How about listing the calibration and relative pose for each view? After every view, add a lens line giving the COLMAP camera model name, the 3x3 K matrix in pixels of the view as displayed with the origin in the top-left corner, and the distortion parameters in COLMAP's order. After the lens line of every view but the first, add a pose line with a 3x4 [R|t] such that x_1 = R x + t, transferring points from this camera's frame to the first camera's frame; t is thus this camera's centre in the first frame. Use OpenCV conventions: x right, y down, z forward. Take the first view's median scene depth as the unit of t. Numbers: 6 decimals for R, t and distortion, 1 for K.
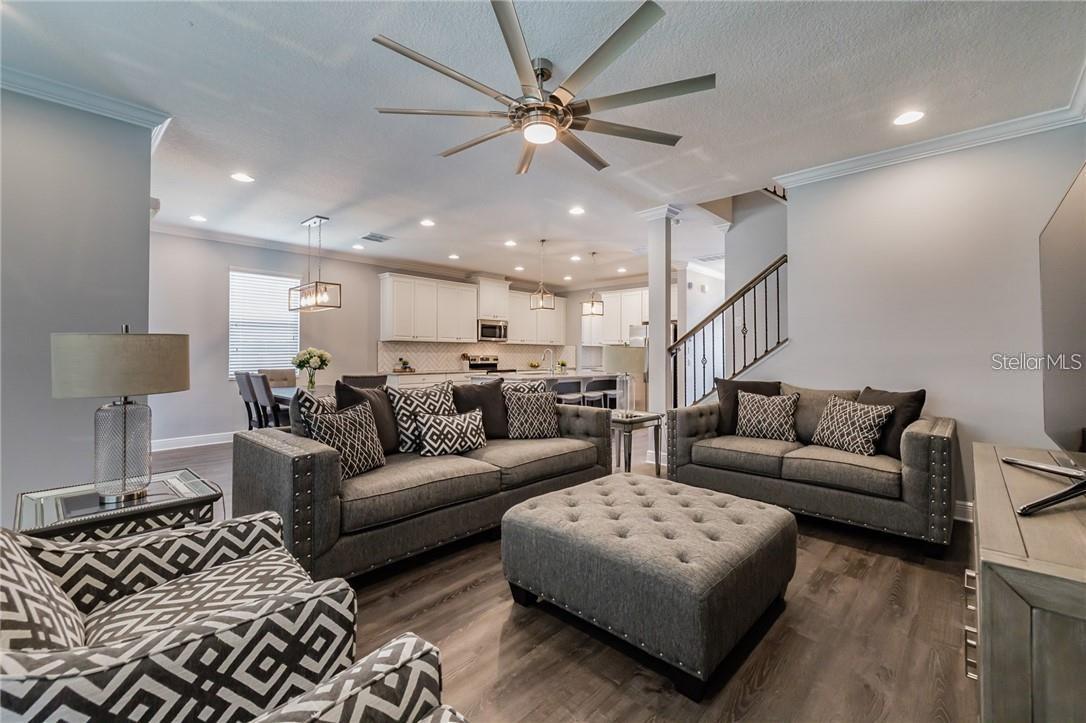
lens RADIAL K [[459.9, 0, 540.3], [0, 459.9, 353.2], [0, 0, 1]] dist [-0.000509, -0.000122]
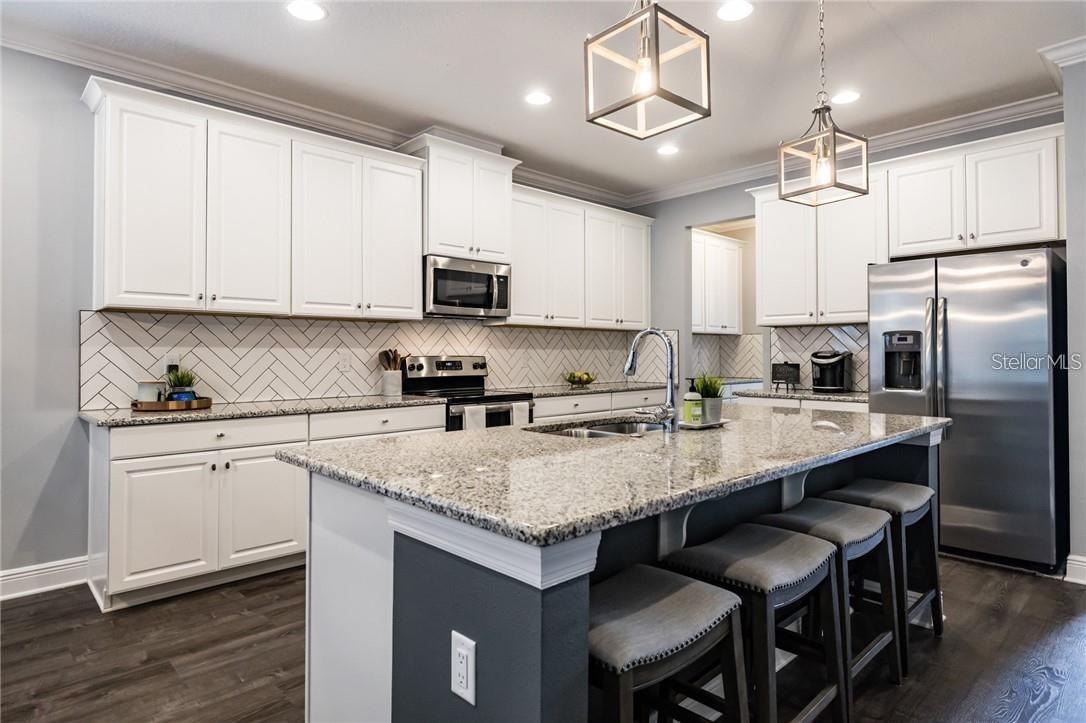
lens RADIAL K [[612.1, 0, 540.7], [0, 612.1, 347.6], [0, 0, 1]] dist [0.003810, -0.000730]
pose [[0.998789, -0.005843, -0.048860, -0.021768], [0.005538, 0.999964, -0.006374, 0.002184], [0.048896, 0.006096, 0.998785, 0.512411]]
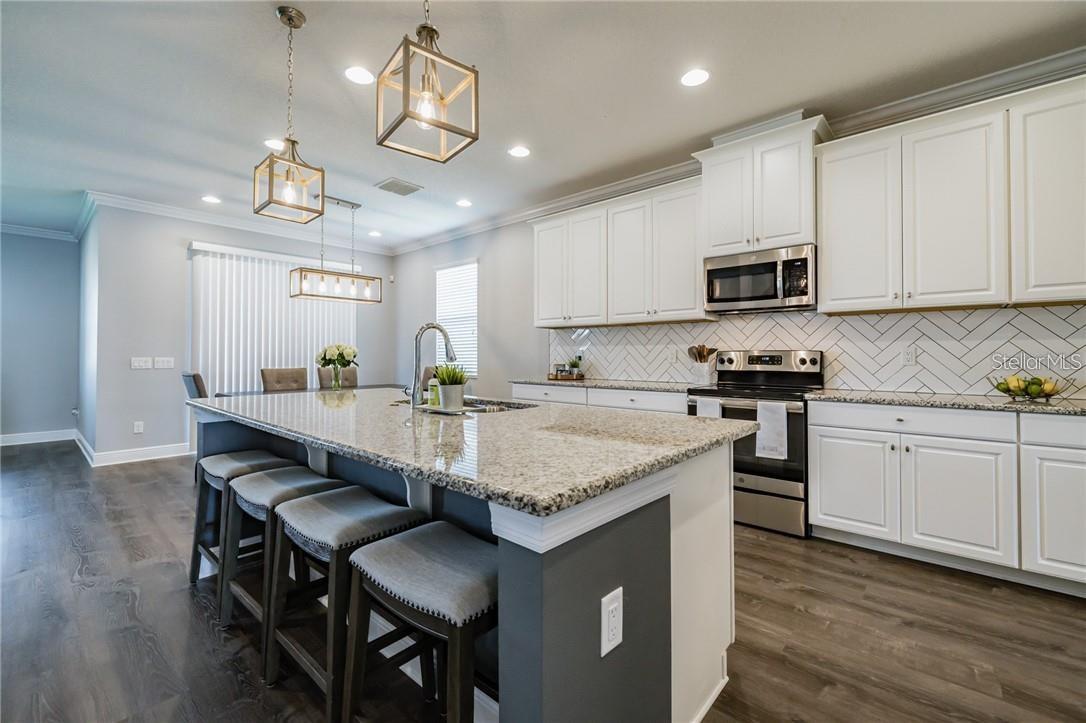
lens RADIAL K [[459.9, 0, 536.0], [0, 459.9, 348.8], [0, 0, 1]] dist [-0.000509, -0.000122]
pose [[0.029648, -0.014887, -0.999450, 0.249200], [0.005475, 0.999877, -0.014731, 0.008778], [0.999545, -0.005035, 0.029726, 0.815060]]
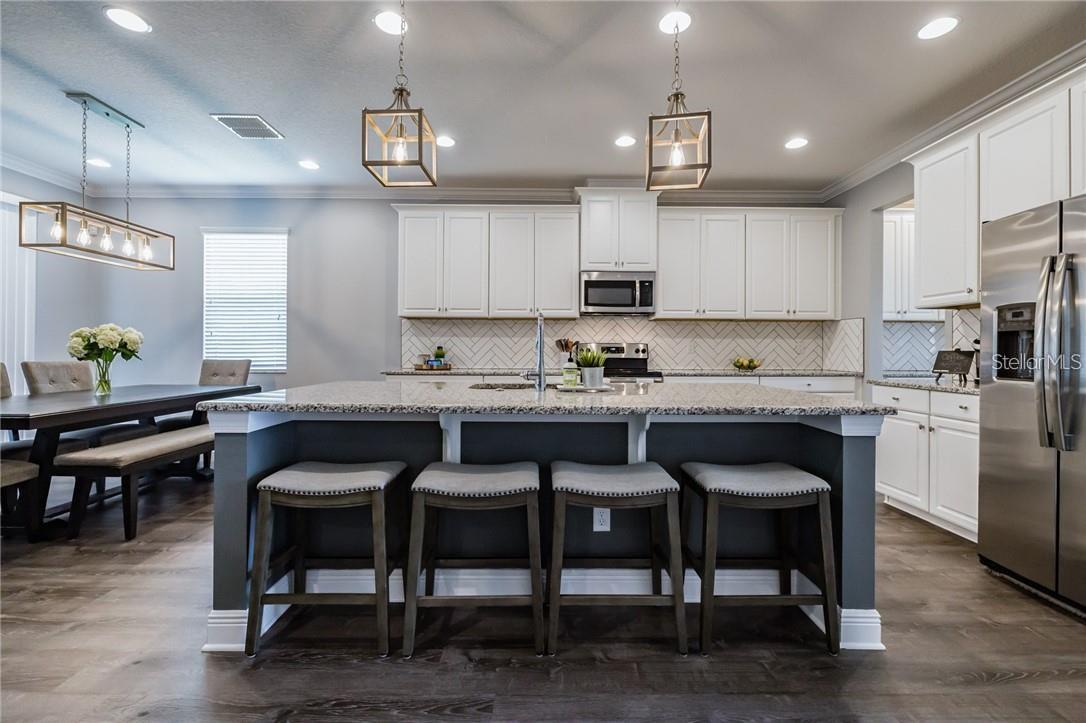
lens RADIAL K [[459.9, 0, 542.0], [0, 459.9, 346.1], [0, 0, 1]] dist [-0.000509, -0.000122]
pose [[0.695566, -0.005753, -0.718439, 0.196242], [0.000251, 0.999970, -0.007765, 0.013011], [0.718462, 0.005221, 0.695546, 0.593816]]
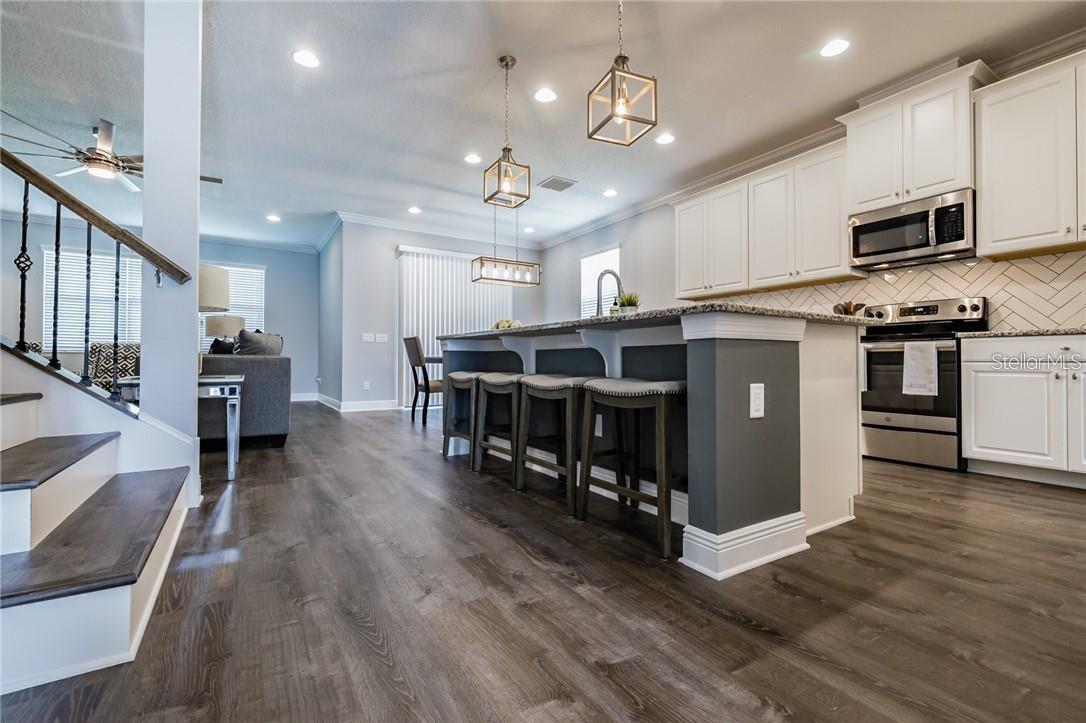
lens RADIAL K [[459.9, 0, 525.4], [0, 459.9, 357.0], [0, 0, 1]] dist [-0.000509, -0.000122]
pose [[-0.259500, -0.006282, -0.965723, 0.333865], [0.004948, 0.999957, -0.007835, 0.053617], [0.965731, -0.006811, -0.259457, 0.796040]]
